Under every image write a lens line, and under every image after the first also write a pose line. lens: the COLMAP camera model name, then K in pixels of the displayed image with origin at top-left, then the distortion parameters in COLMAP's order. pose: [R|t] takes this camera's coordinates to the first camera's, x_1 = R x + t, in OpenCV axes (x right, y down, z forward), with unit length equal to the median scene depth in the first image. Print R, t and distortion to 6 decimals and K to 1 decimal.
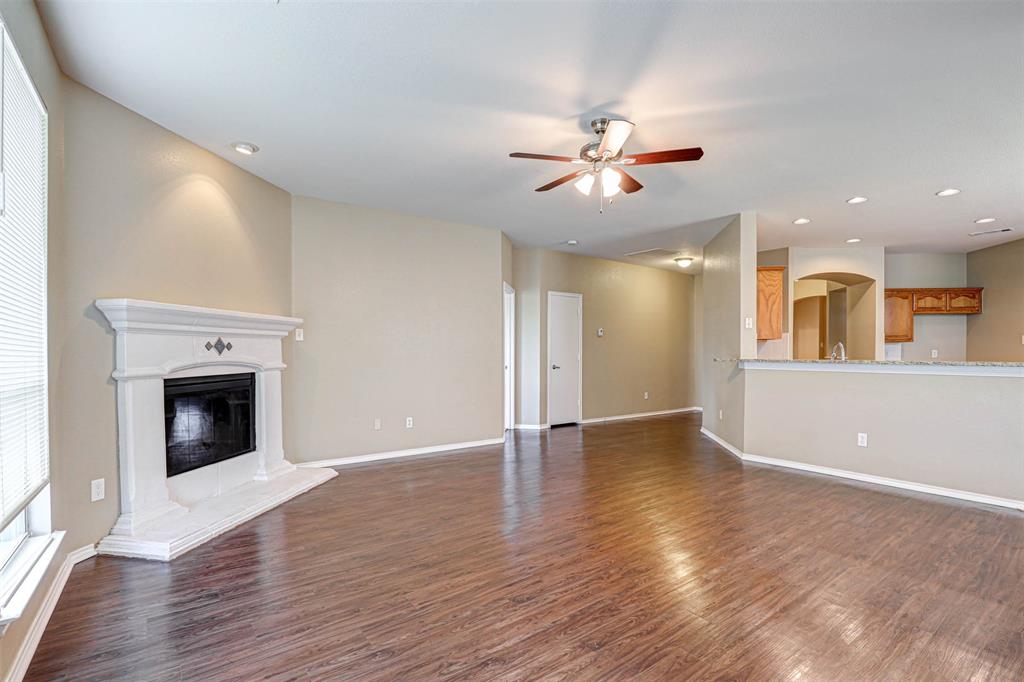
lens RADIAL K [[485.5, 0, 512.9], [0, 485.5, 351.3], [0, 0, 1]] dist [-0.033192, 0.000407]
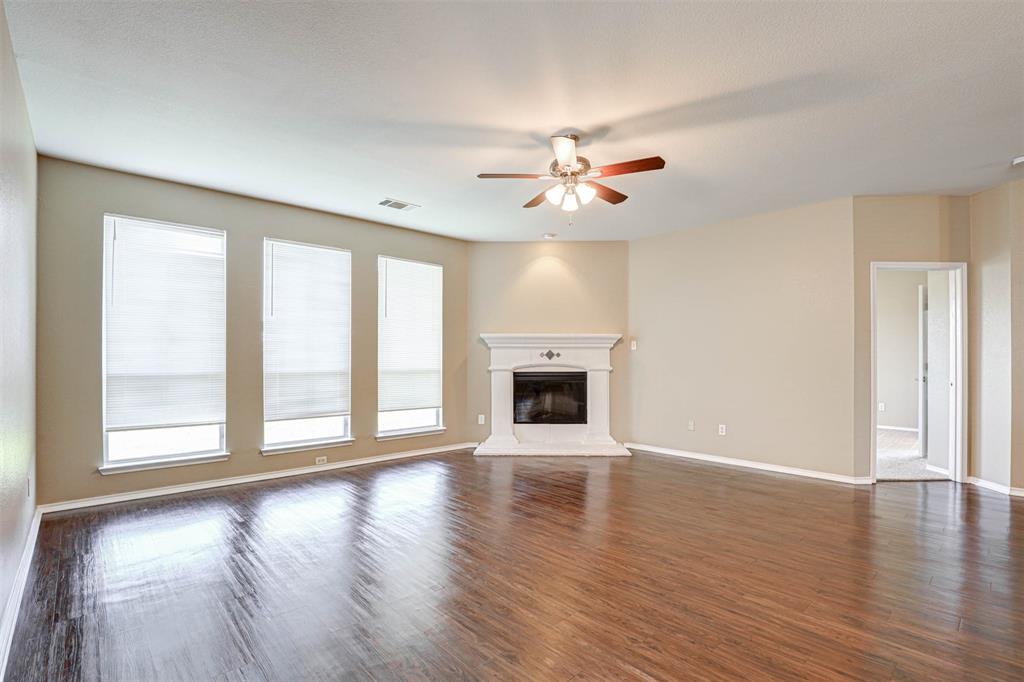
lens RADIAL K [[474.7, 0, 514.2], [0, 474.7, 355.4], [0, 0, 1]] dist [-0.030863, 0.002367]
pose [[0.118881, 0.000463, -0.992908, 1.043649], [-0.003795, 0.999993, 0.000012, -0.007962], [0.992901, 0.003767, 0.118882, 0.675373]]
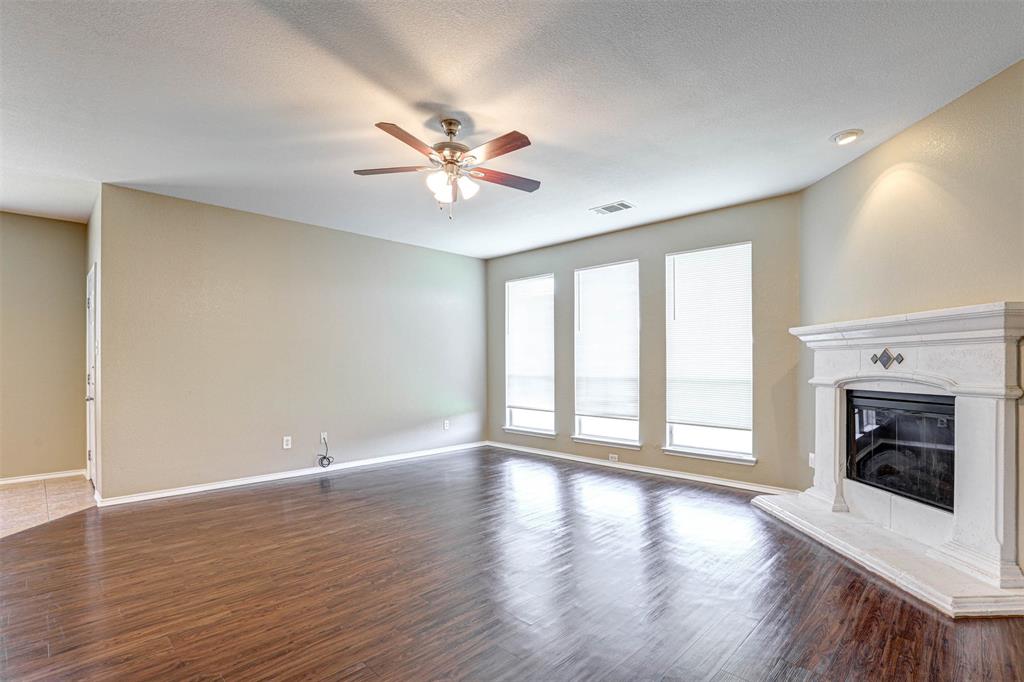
lens RADIAL K [[474.7, 0, 514.2], [0, 474.7, 355.4], [0, 0, 1]] dist [-0.030863, 0.002367]
pose [[-0.985276, -0.000355, -0.170973, 0.195524], [0.002335, 0.999877, -0.015531, -0.005019], [0.170958, -0.015701, -0.985153, 1.718272]]
